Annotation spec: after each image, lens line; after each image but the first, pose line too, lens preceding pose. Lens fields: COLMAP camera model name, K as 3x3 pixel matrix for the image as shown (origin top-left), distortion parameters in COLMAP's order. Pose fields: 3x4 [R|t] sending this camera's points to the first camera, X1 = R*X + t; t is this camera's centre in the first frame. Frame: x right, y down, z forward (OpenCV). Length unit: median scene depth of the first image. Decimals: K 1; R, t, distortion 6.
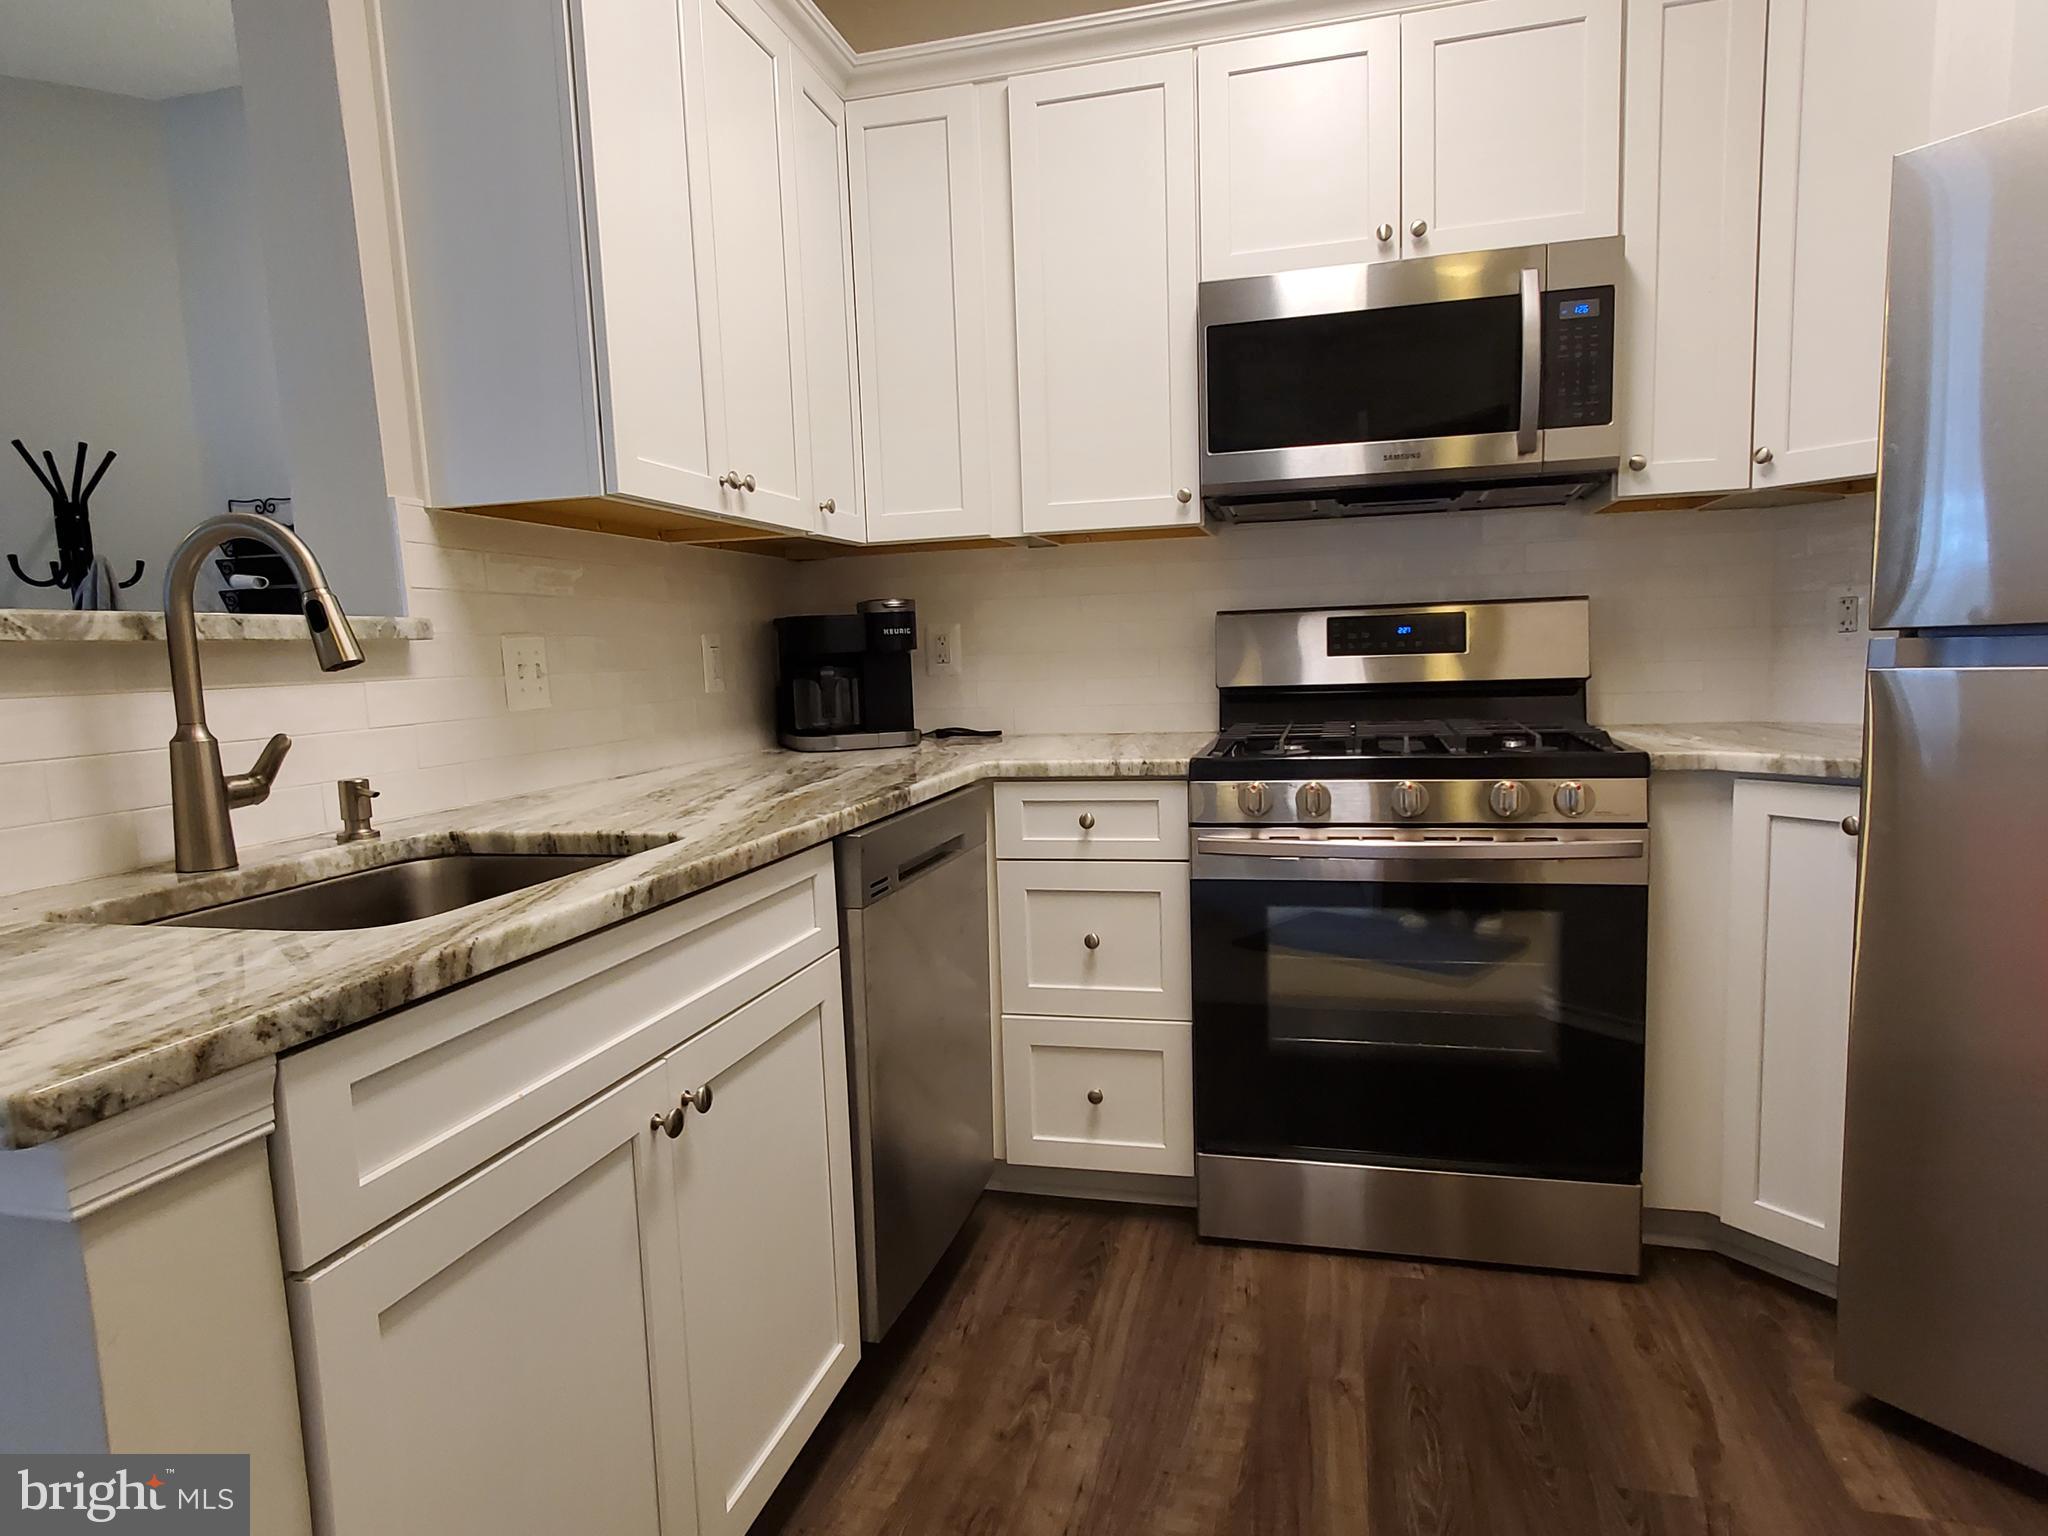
lens RADIAL K [[1233.5, 0, 1017.2], [0, 1233.5, 781.6], [0, 0, 1]] dist [0.000696, 0.003376]
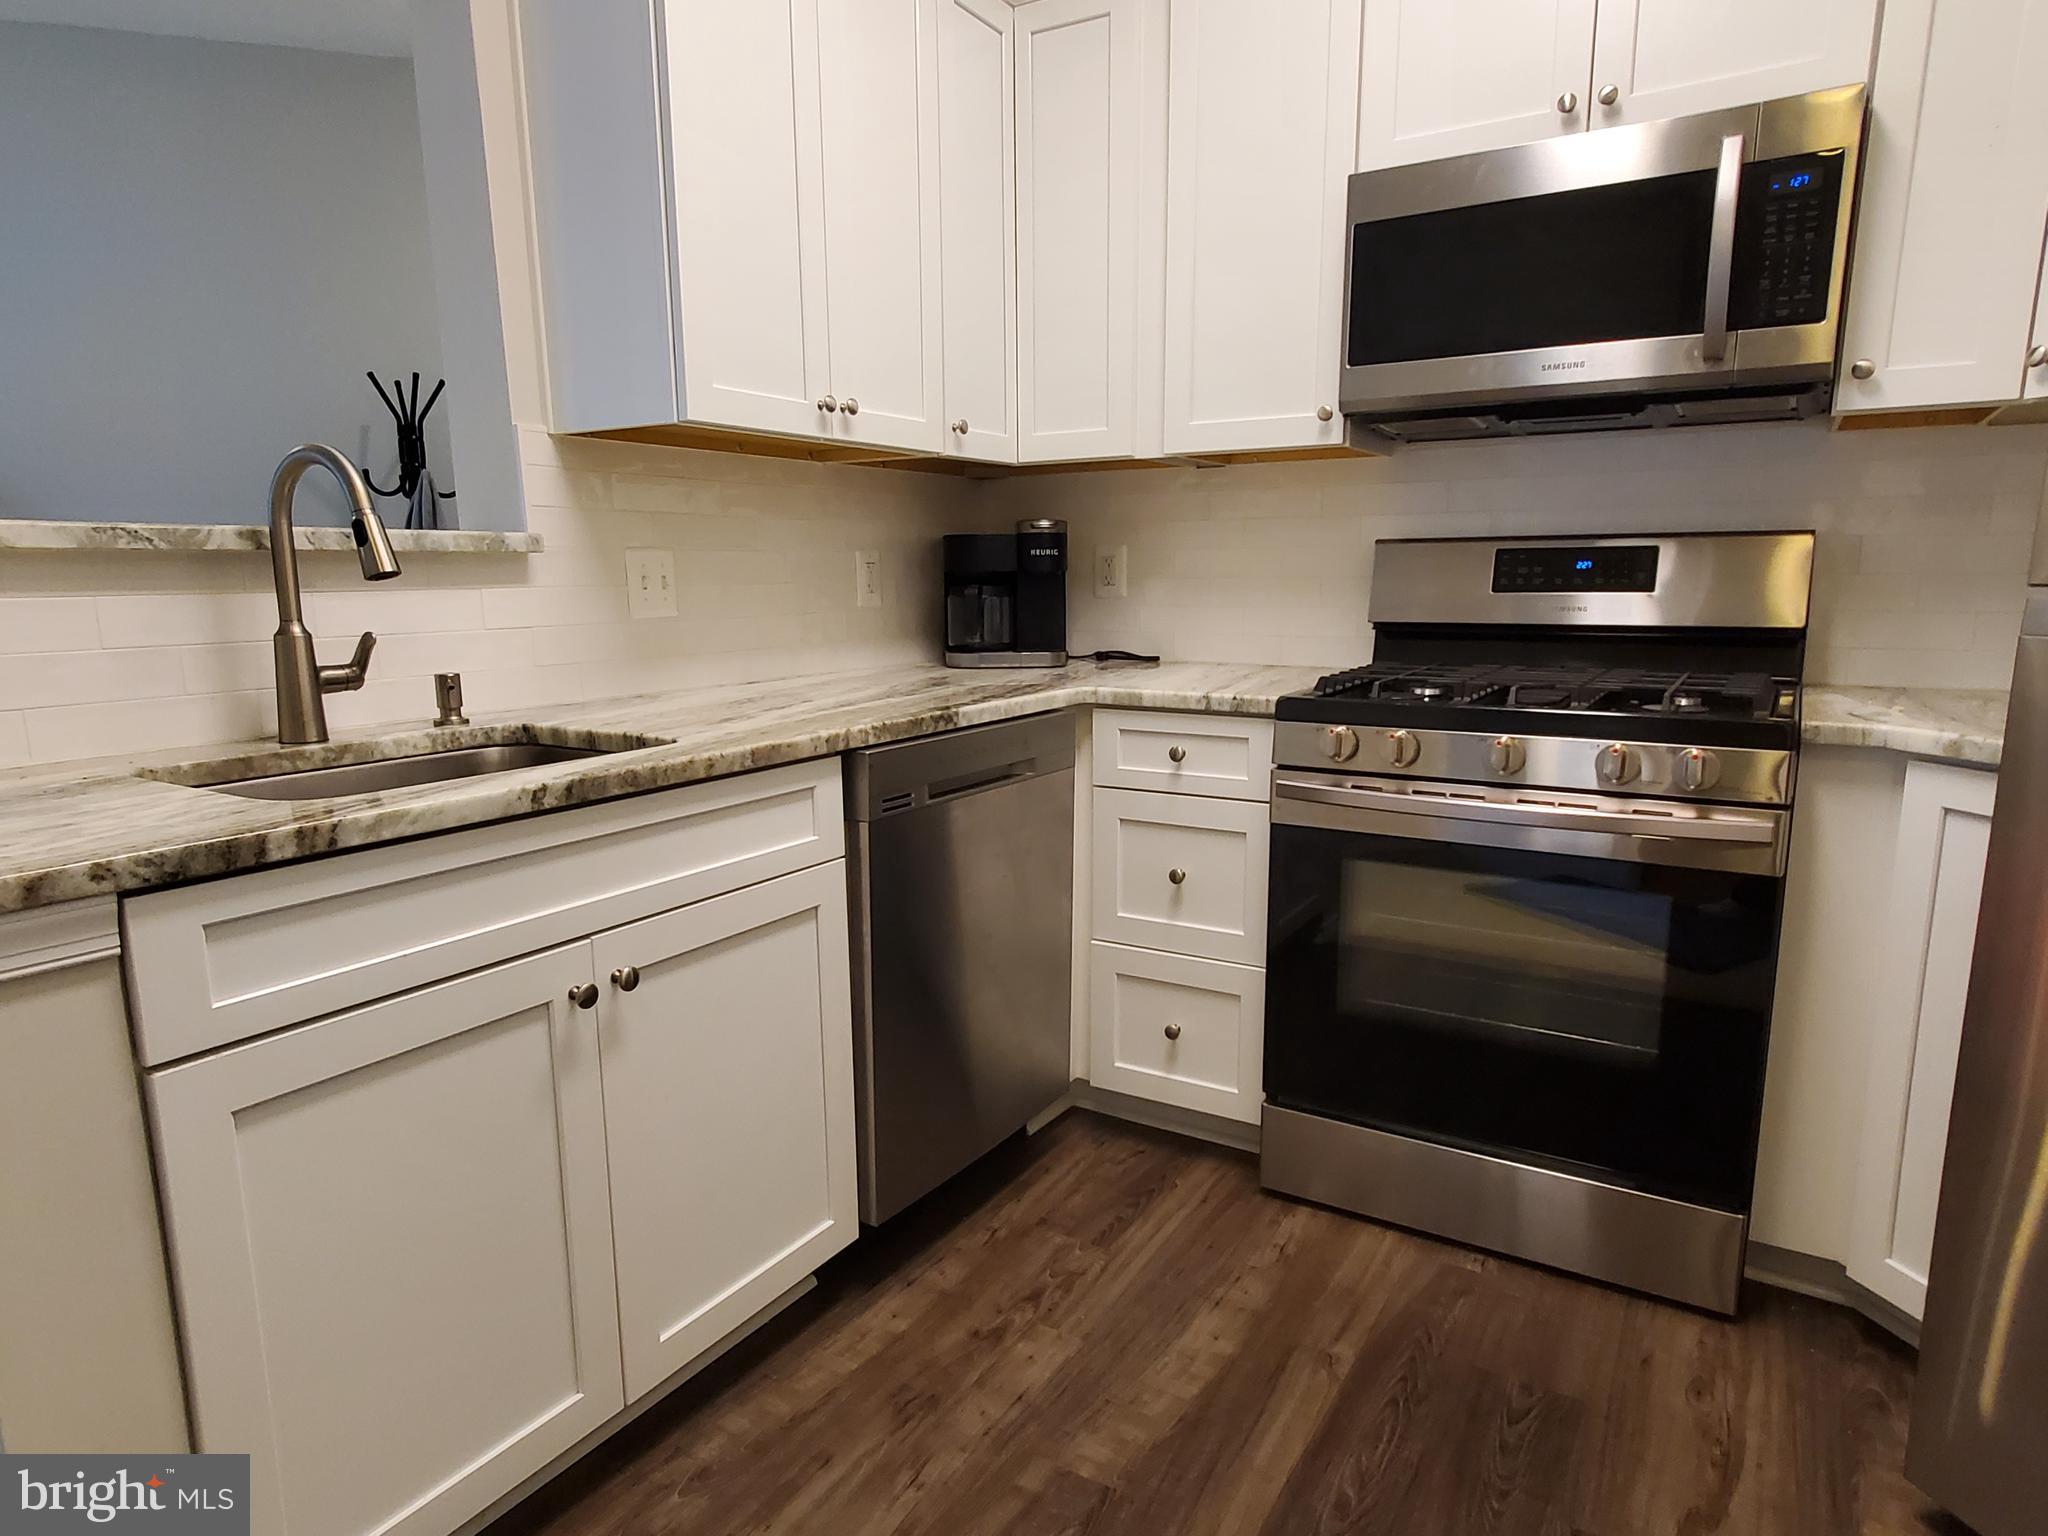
lens RADIAL K [[1233.5, 0, 1017.2], [0, 1233.5, 781.6], [0, 0, 1]] dist [0.000696, 0.003376]
pose [[0.953237, 0.078889, -0.291746, 0.253221], [-0.058446, 0.995227, 0.078149, -0.017622], [0.296519, -0.057443, 0.953298, 0.034143]]
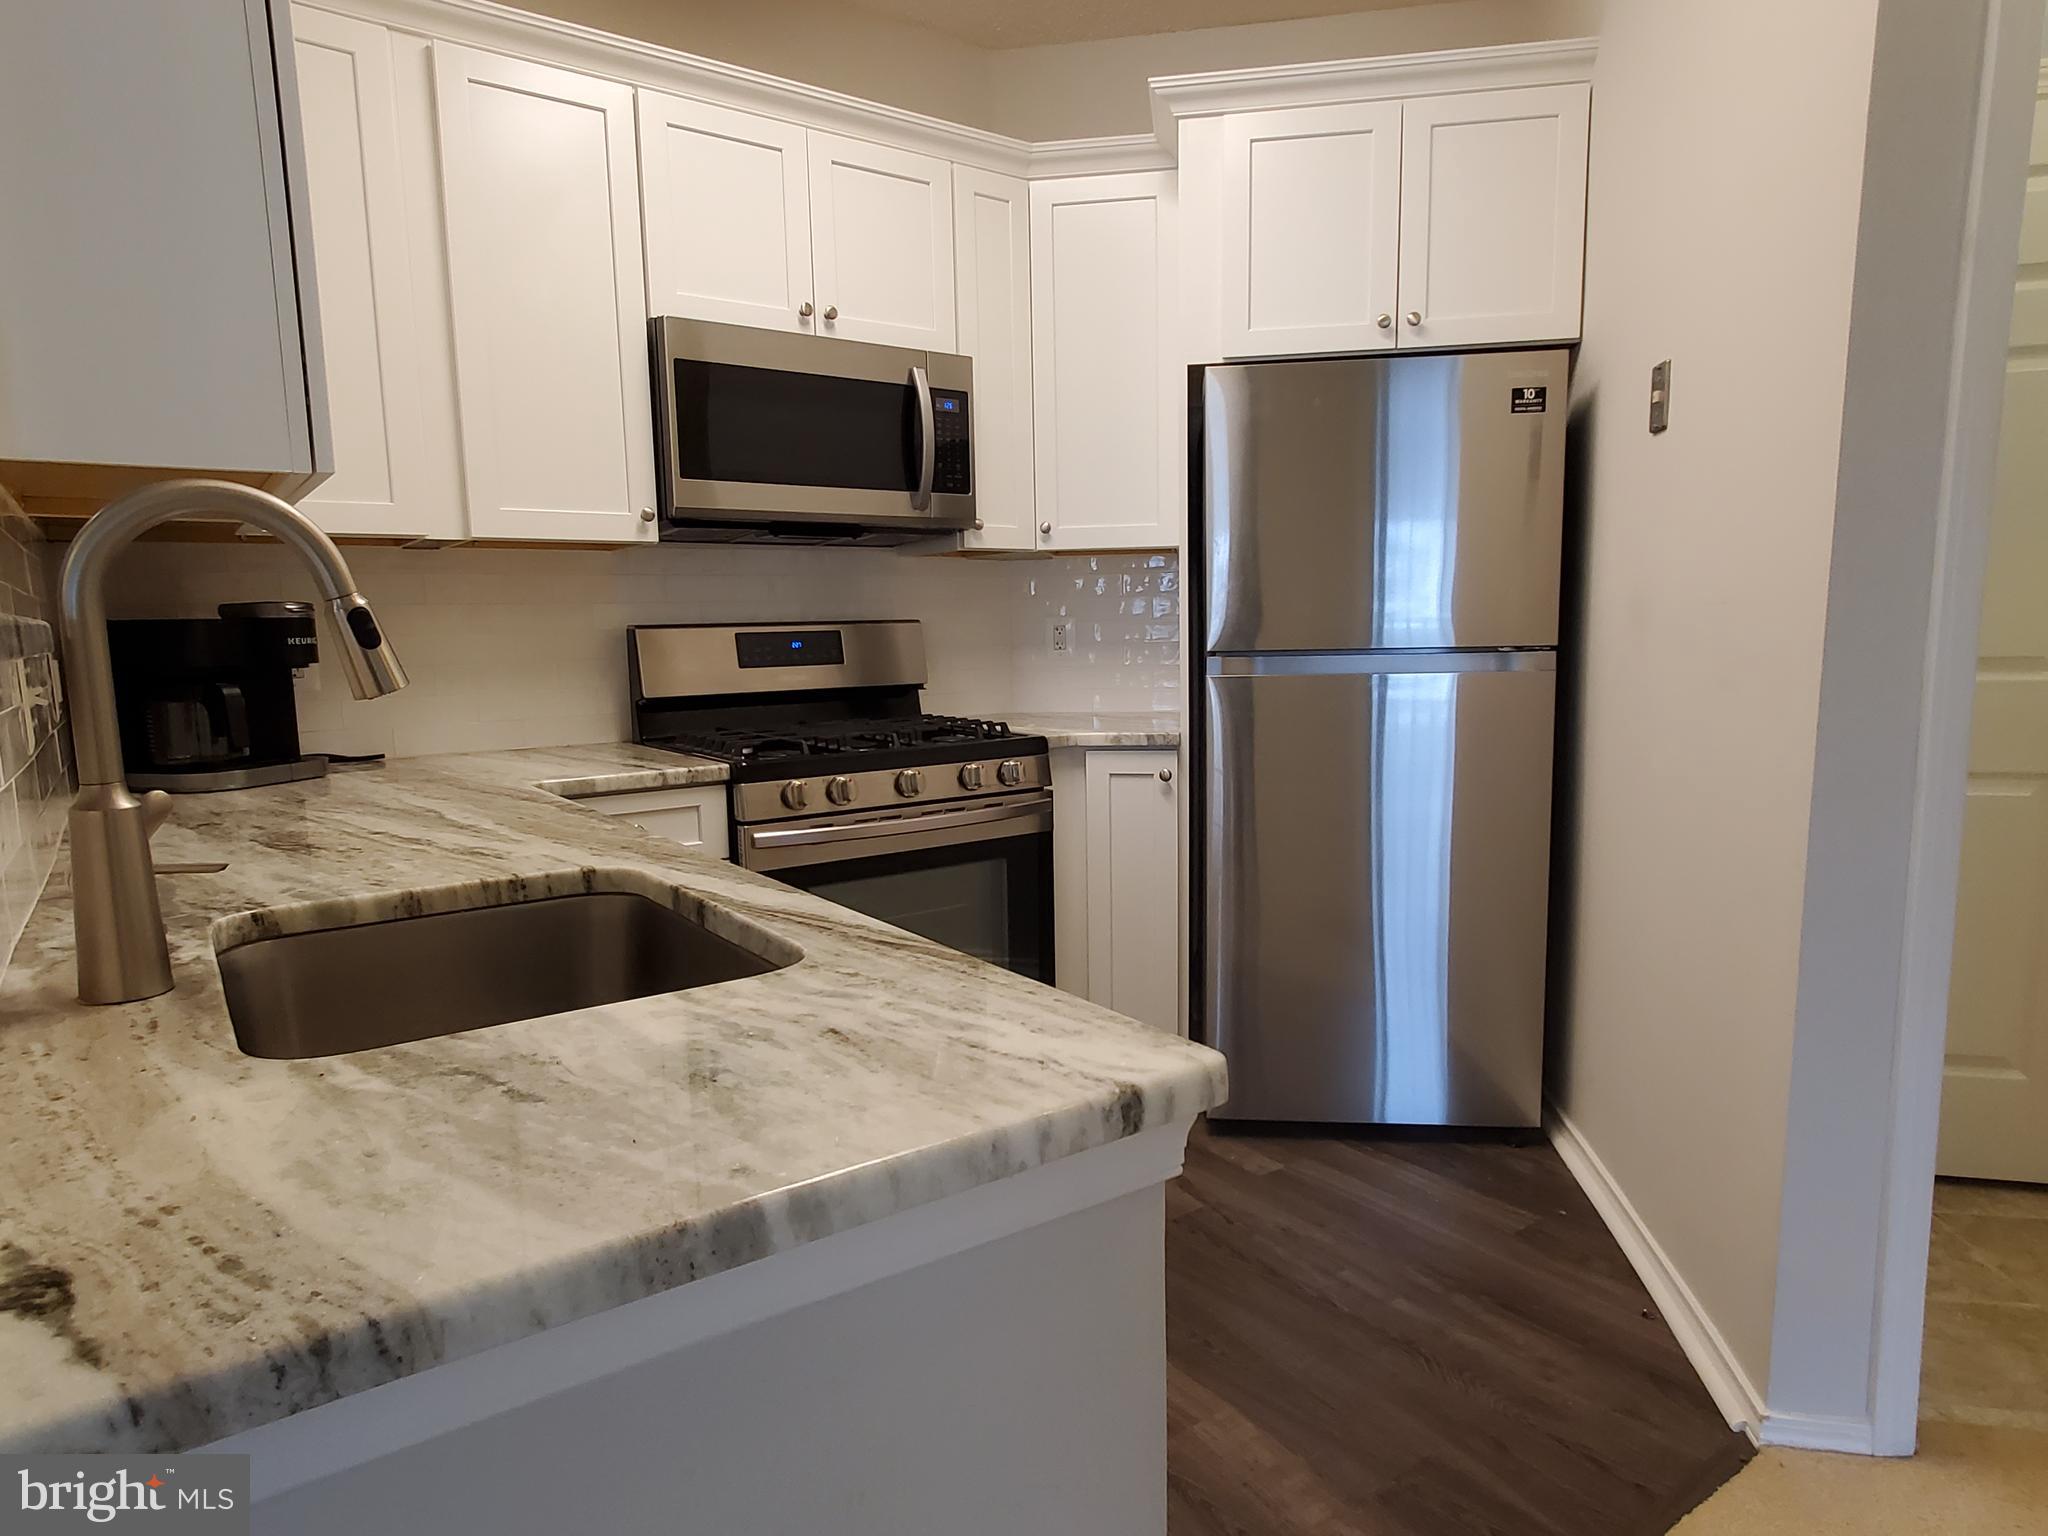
lens RADIAL K [[1248.2, 0, 1045.8], [0, 1248.2, 776.2], [0, 0, 1]] dist [0.003061, 0.002014]
pose [[0.622044, -0.073579, 0.779517, -0.601245], [0.080310, 0.996320, 0.029957, -0.020593], [-0.778852, 0.043968, 0.625664, 0.110352]]
